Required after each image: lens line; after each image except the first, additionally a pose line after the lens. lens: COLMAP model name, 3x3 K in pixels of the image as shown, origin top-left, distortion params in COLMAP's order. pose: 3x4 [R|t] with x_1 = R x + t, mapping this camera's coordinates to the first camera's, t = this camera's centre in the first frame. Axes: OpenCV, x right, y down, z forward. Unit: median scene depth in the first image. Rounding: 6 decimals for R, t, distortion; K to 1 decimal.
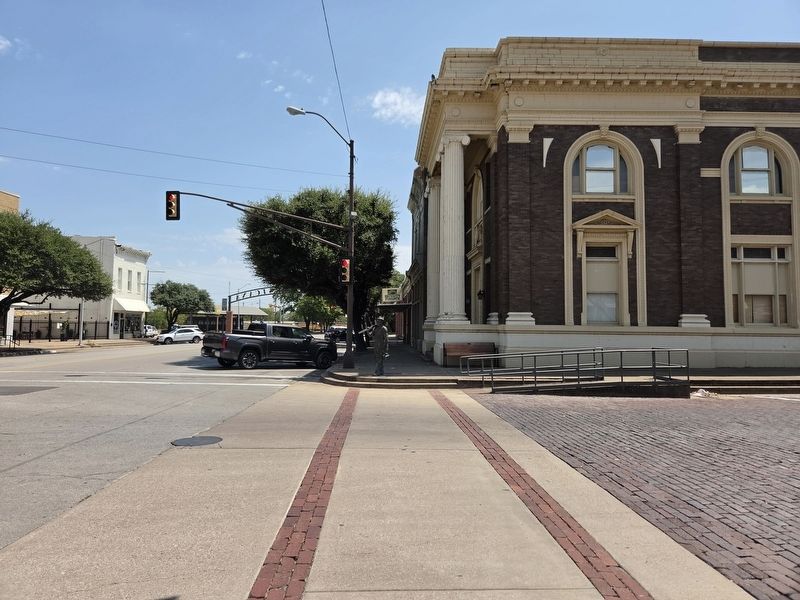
lens RADIAL K [[525.2, 0, 397.9], [0, 525.2, 291.0], [0, 0, 1]] dist [0.076558, -0.047142]
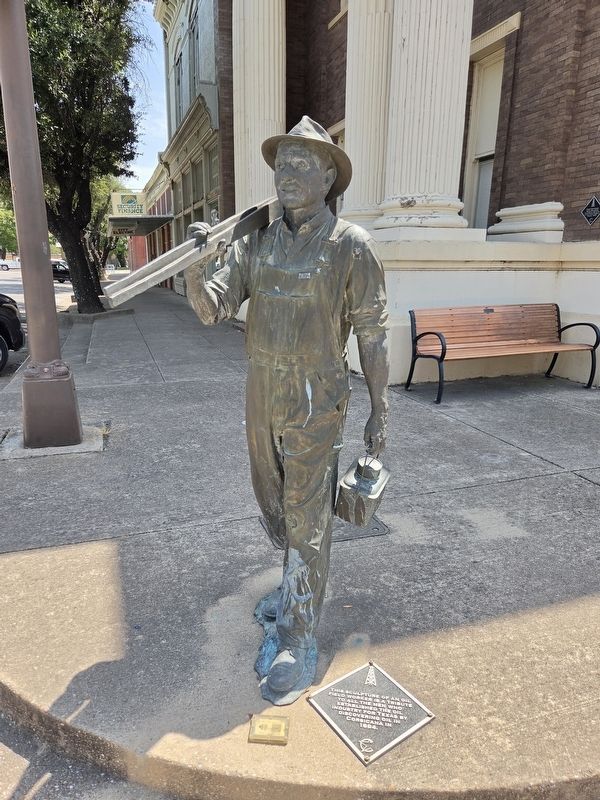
lens RADIAL K [[553.1, 0, 270.6], [0, 553.1, 401.2], [0, 0, 1]] dist [0.065284, -0.070043]
pose [[0.967407, -0.058018, 0.246493, -0.059781], [-0.020802, 0.951903, 0.305692, 0.055338], [-0.252373, -0.300856, 0.919671, 0.718838]]
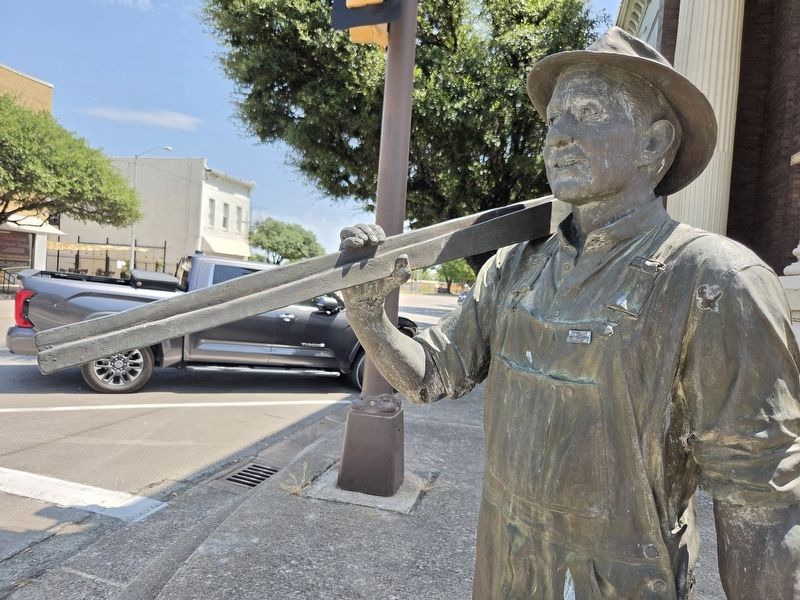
lens RADIAL K [[535.7, 0, 400.0], [0, 535.7, 300.0], [0, 0, 1]] dist [0.050597, -0.050603]
pose [[0.959017, 0.064571, -0.275893, -0.034534], [-0.040365, 0.994891, 0.092537, 0.057343], [0.280458, -0.077609, 0.956724, 0.761767]]
